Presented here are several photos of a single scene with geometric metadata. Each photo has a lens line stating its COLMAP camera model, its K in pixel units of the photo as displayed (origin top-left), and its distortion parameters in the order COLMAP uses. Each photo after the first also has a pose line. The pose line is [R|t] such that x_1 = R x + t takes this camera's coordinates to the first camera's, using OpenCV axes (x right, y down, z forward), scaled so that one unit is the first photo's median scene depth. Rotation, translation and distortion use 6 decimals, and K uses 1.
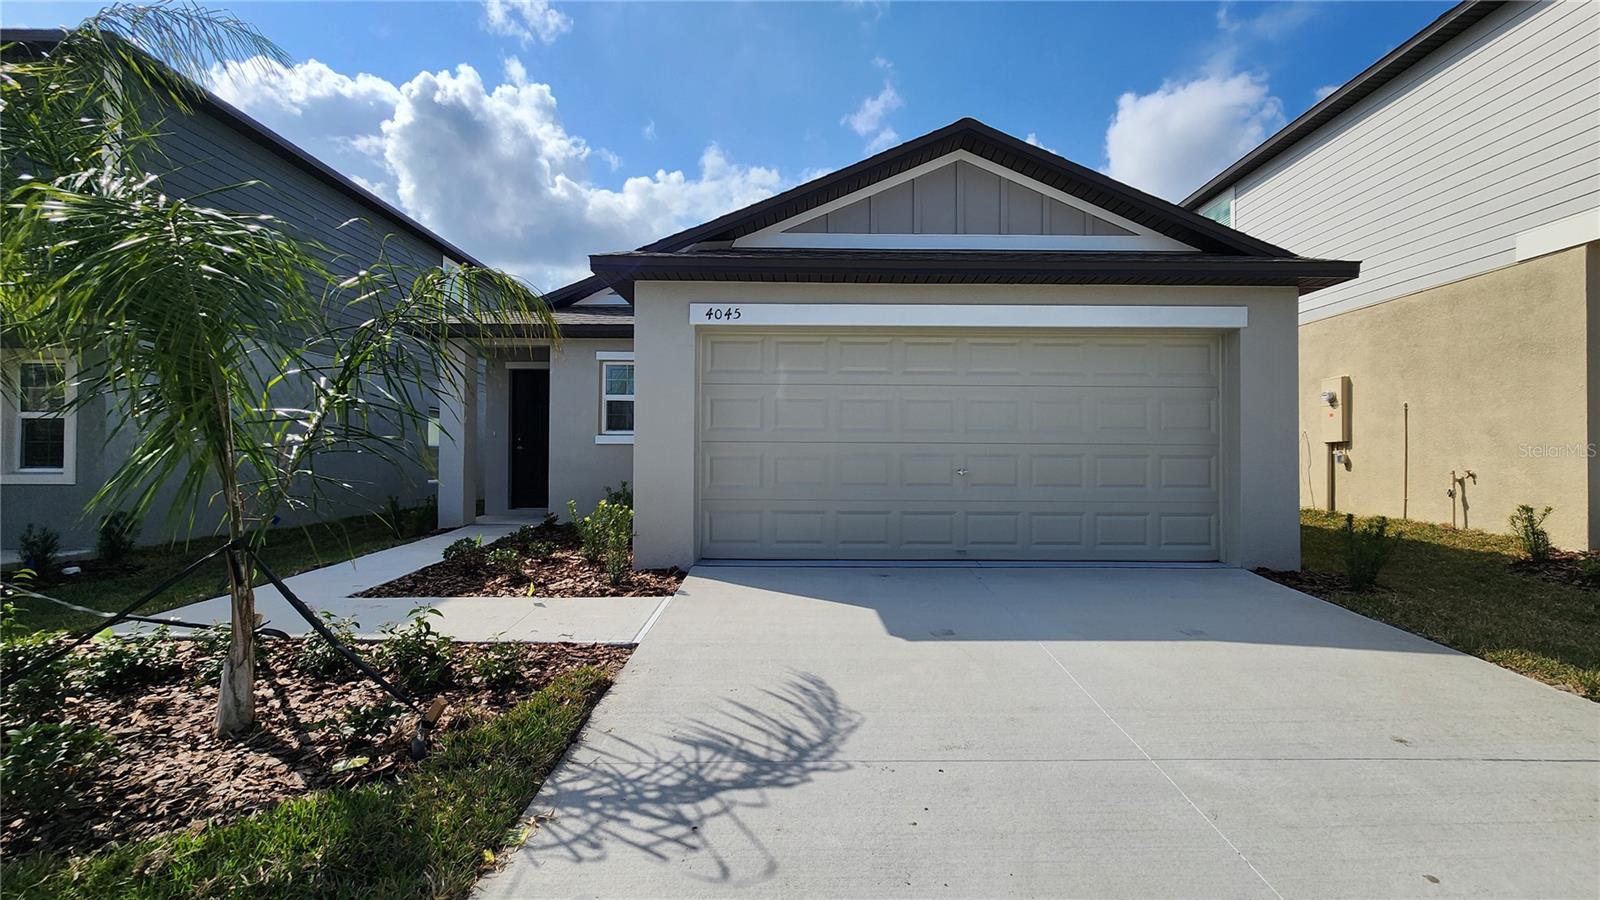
lens RADIAL K [[648.6, 0, 825.1], [0, 648.6, 453.5], [0, 0, 1]] dist [0.000663, -0.000014]
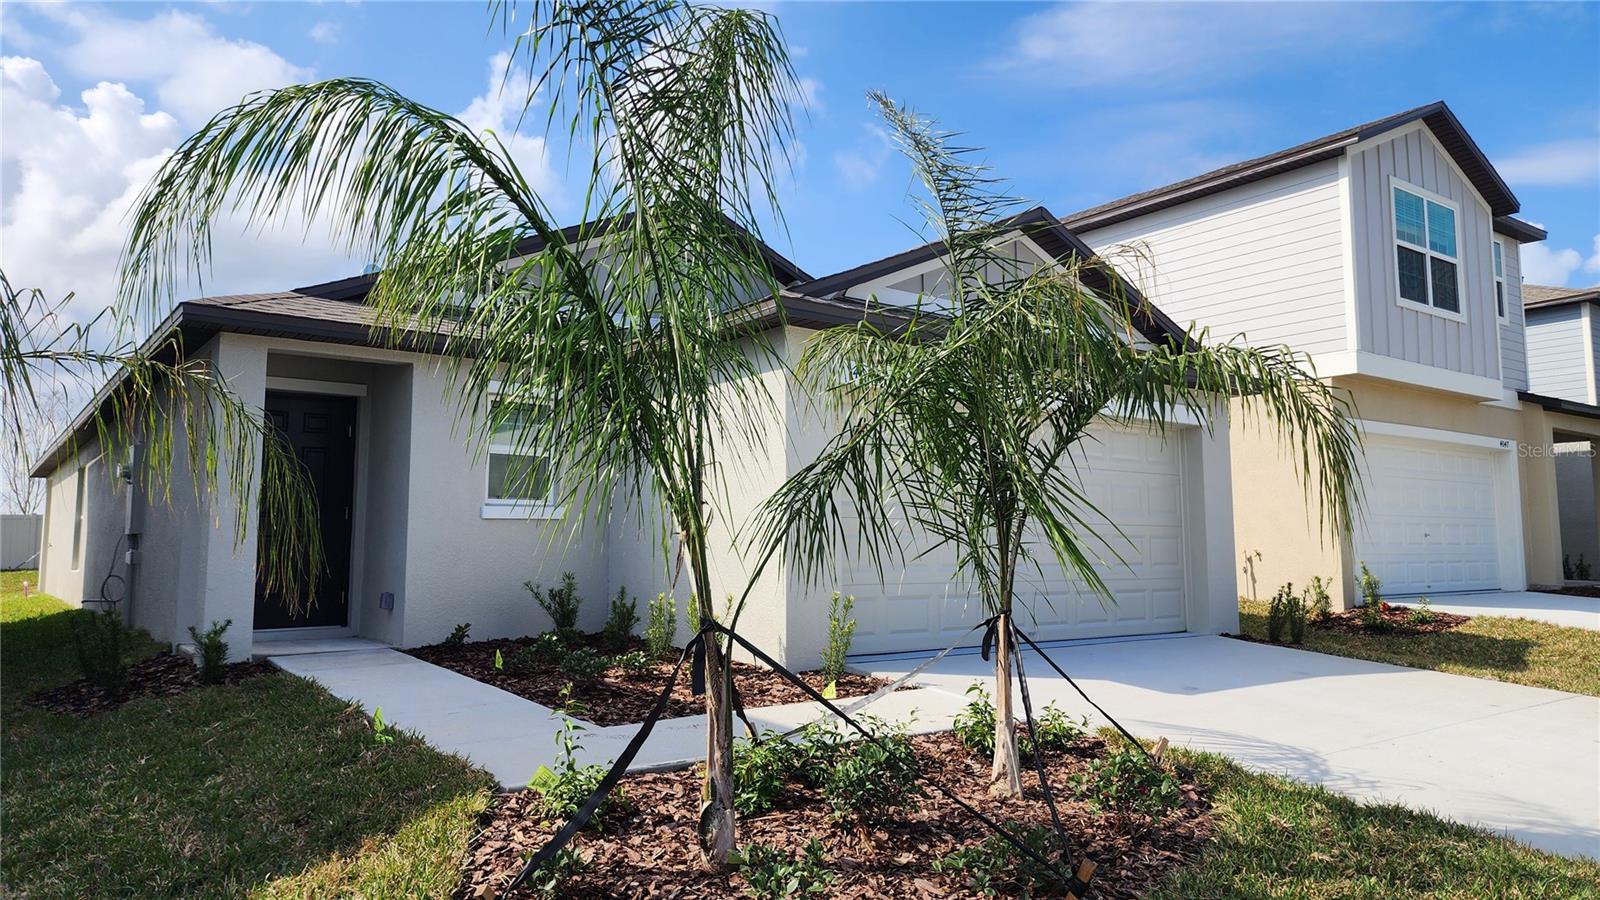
lens RADIAL K [[1025.0, 0, 800.0], [0, 1025.0, 450.0], [0, 0, 1]] dist [-0.008212, -0.001765]
pose [[0.823196, 0.050516, 0.565505, -0.990229], [-0.001966, 0.996282, -0.086135, 0.008903], [-0.567753, 0.069794, 0.820235, -0.091592]]
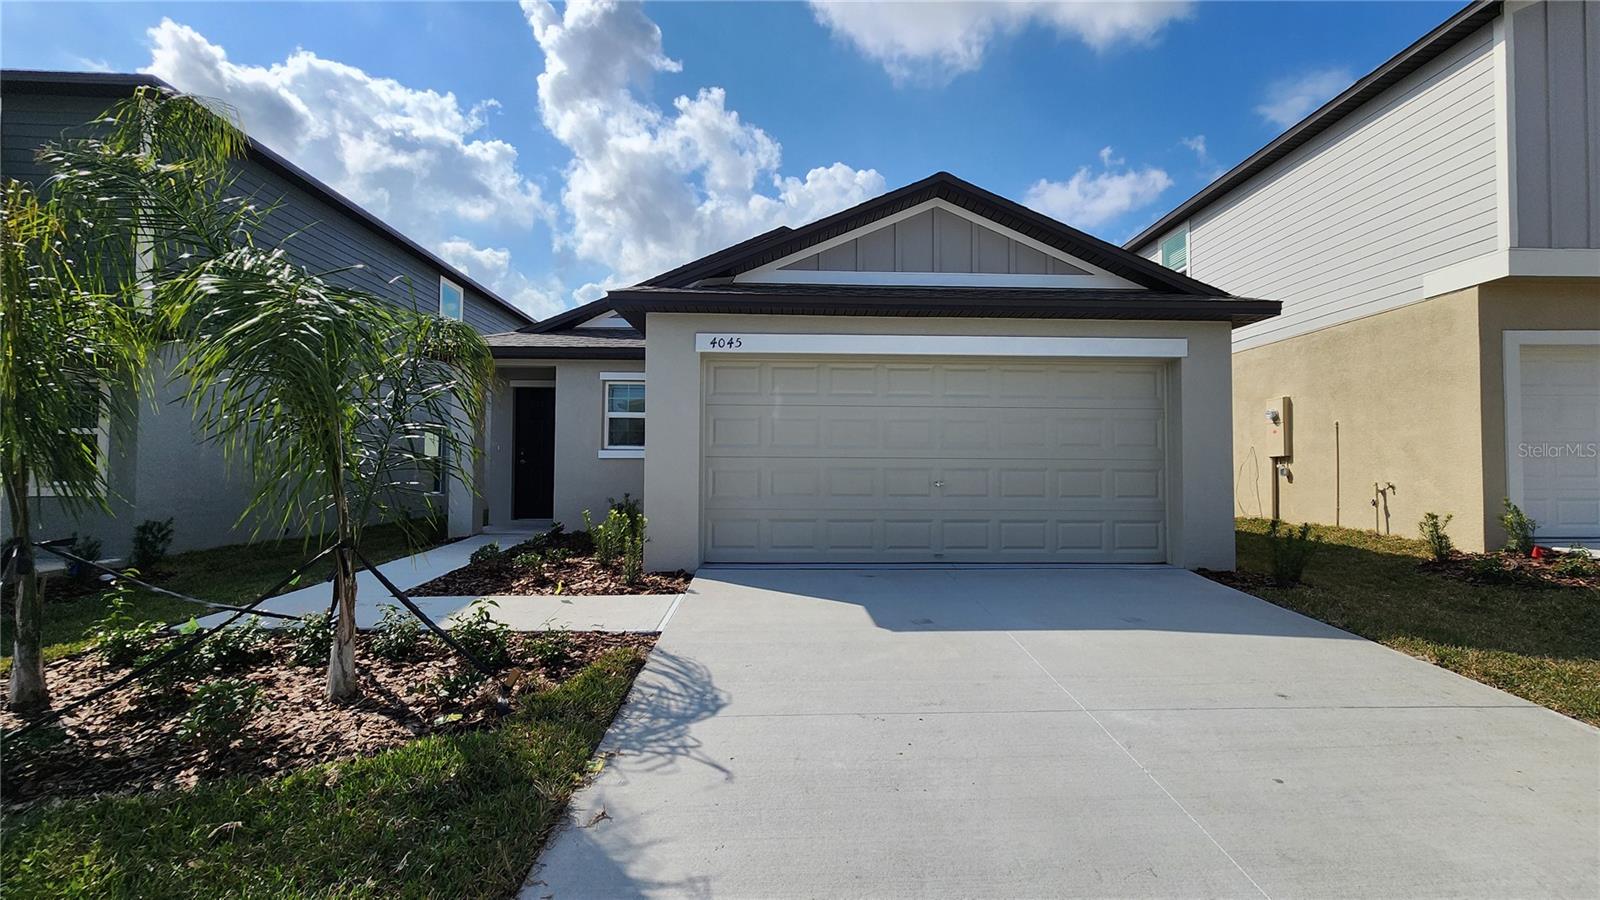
lens RADIAL K [[648.6, 0, 825.1], [0, 648.6, 453.5], [0, 0, 1]] dist [0.000663, -0.000014]
pose [[0.999496, 0.000773, 0.031731, -0.021222], [-0.000155, 0.999811, -0.019466, -0.002358], [-0.031740, 0.019452, 0.999307, -0.116798]]
